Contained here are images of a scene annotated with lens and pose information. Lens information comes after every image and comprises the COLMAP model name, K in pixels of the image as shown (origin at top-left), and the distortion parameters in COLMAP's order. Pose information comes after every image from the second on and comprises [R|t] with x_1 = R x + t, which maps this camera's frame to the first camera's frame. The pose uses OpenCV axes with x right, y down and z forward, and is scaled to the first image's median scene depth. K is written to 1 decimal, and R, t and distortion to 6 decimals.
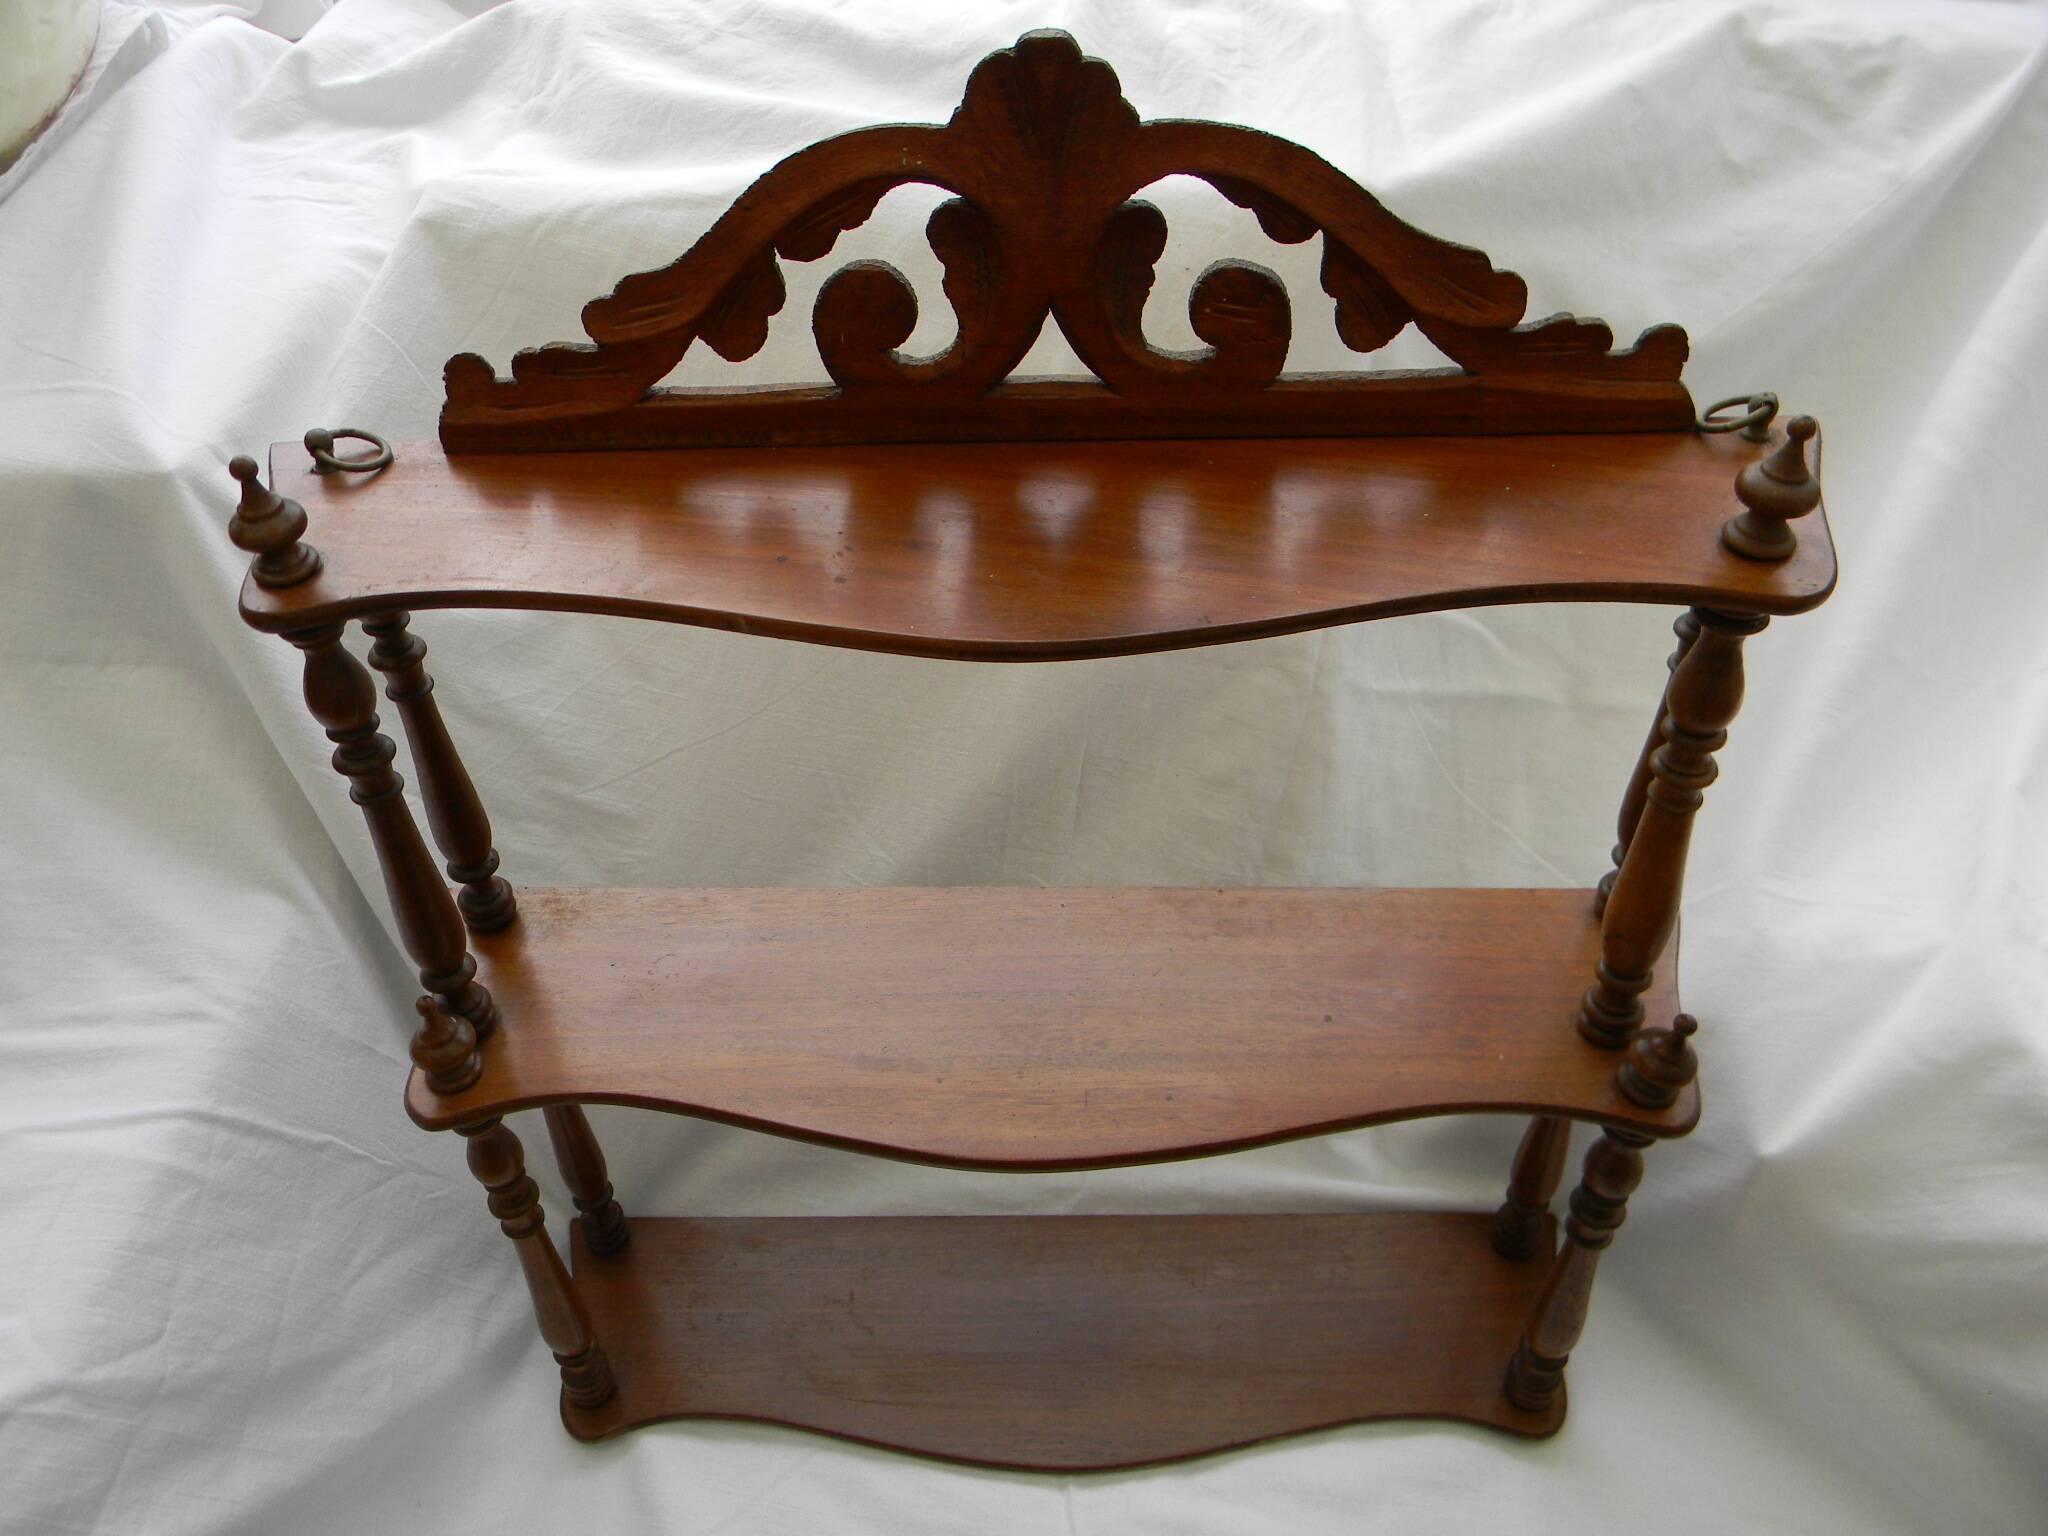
lens RADIAL K [[1643.6, 0, 1026.6], [0, 1643.6, 722.6], [0, 0, 1]] dist [0.002864, -0.028336]
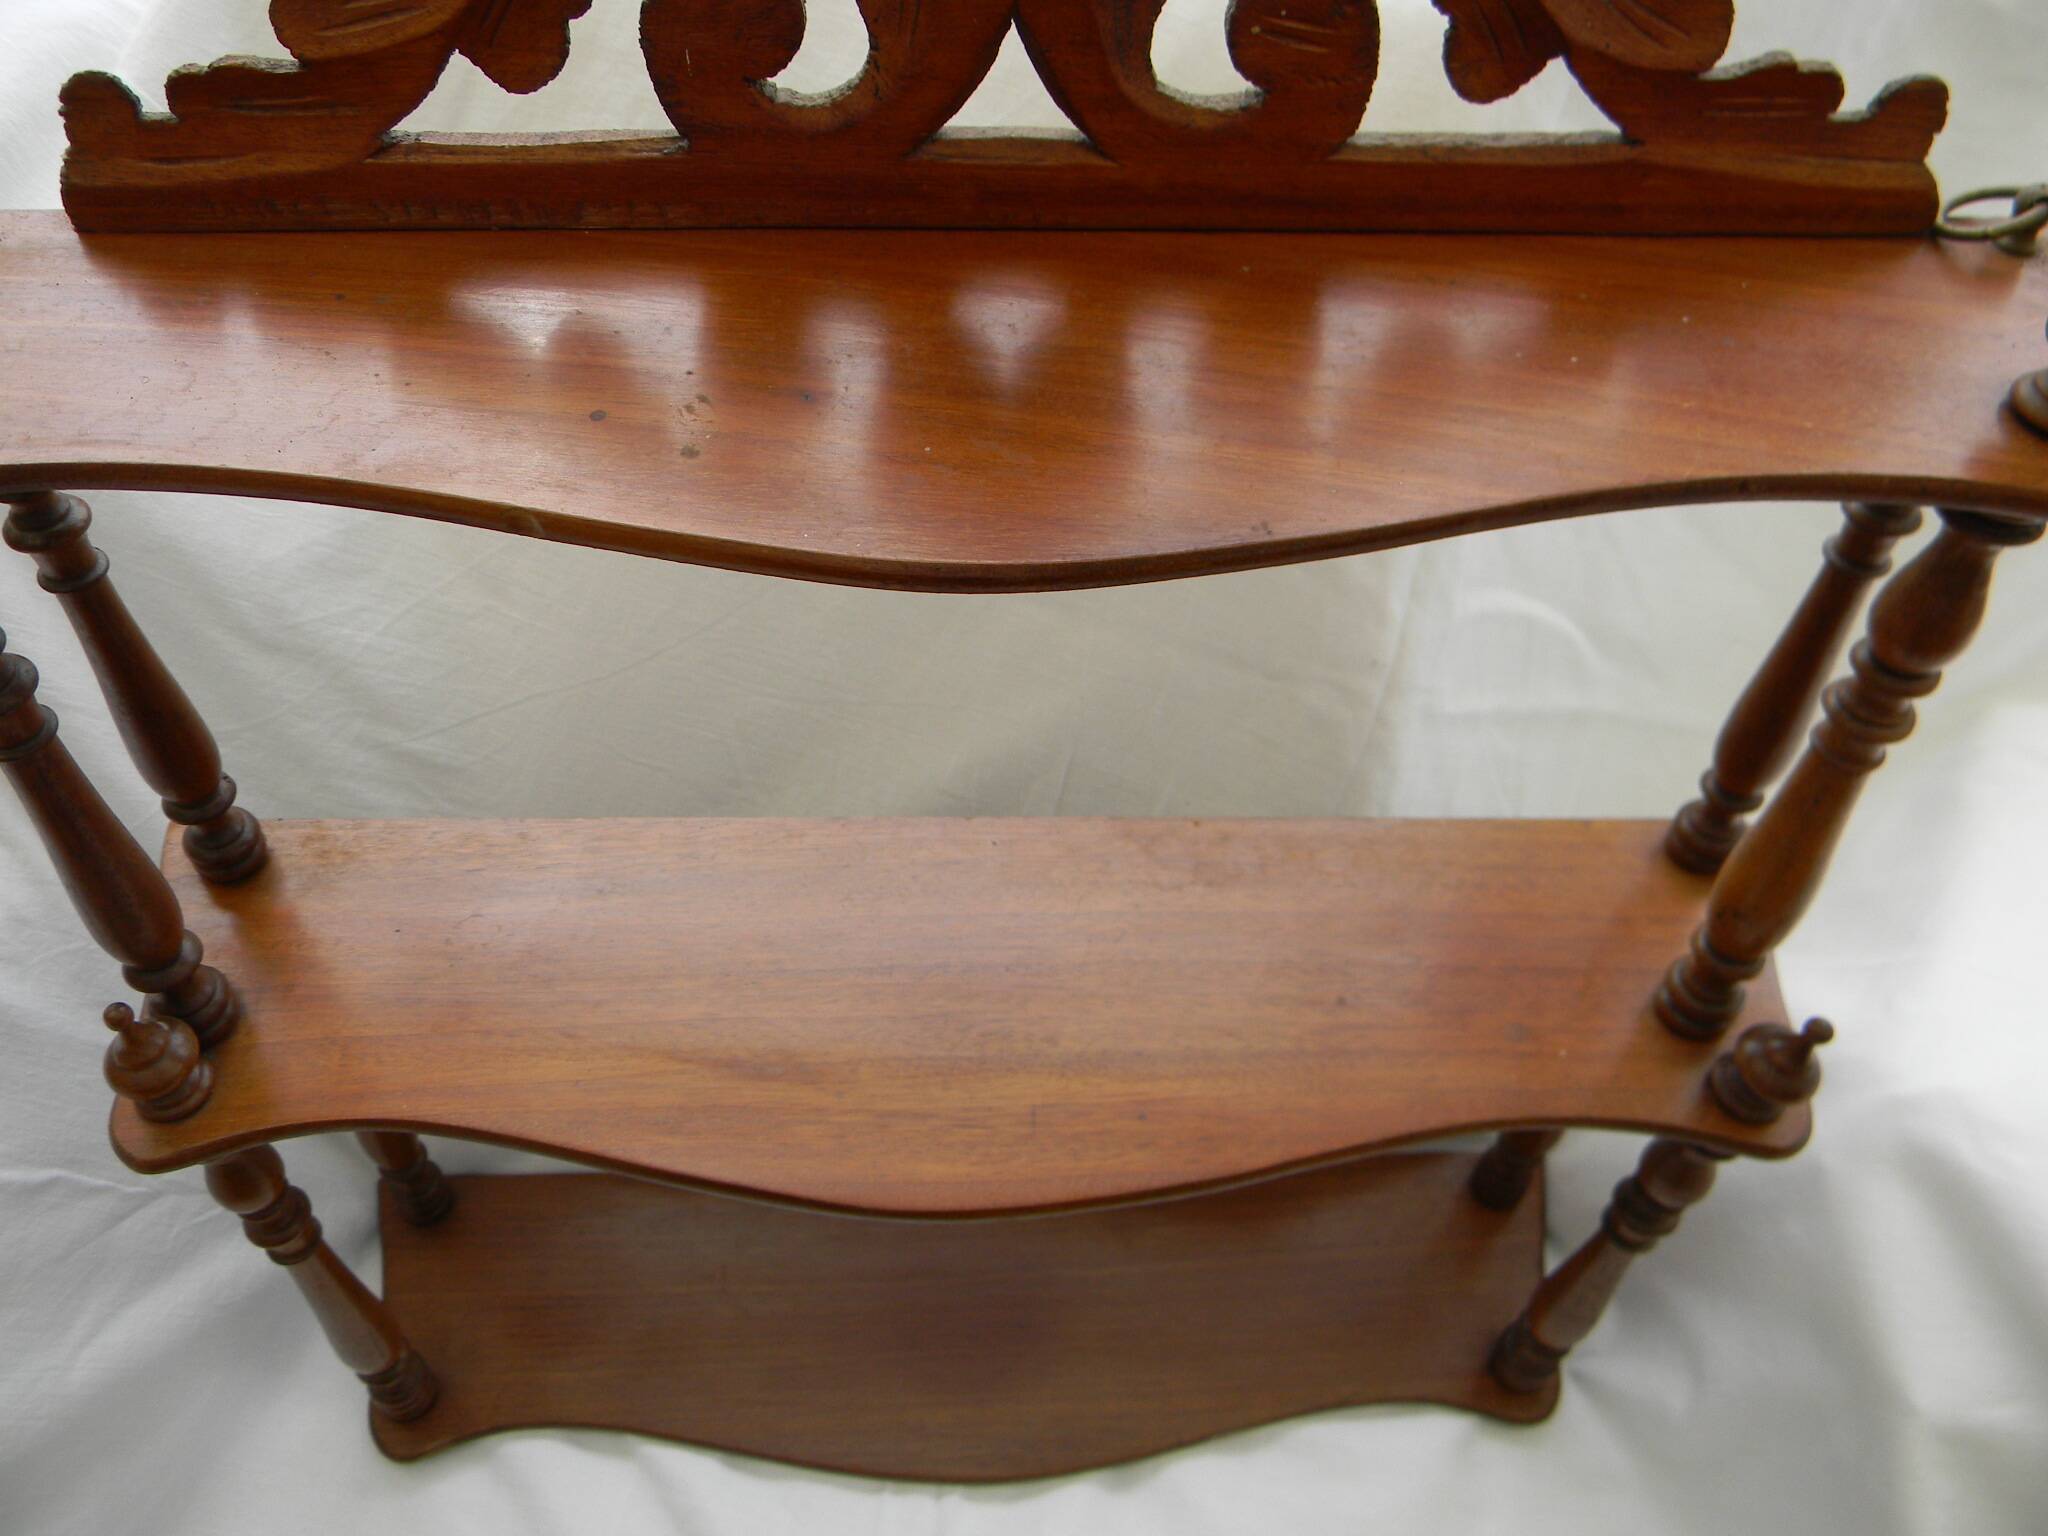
lens RADIAL K [[1643.6, 0, 1022.2], [0, 1643.6, 731.6], [0, 0, 1]] dist [0.002864, -0.028336]
pose [[0.997019, -0.002699, 0.077113, -0.030502], [-0.008332, 0.989779, 0.142368, -0.063789], [-0.076709, -0.142586, 0.986805, 0.306409]]
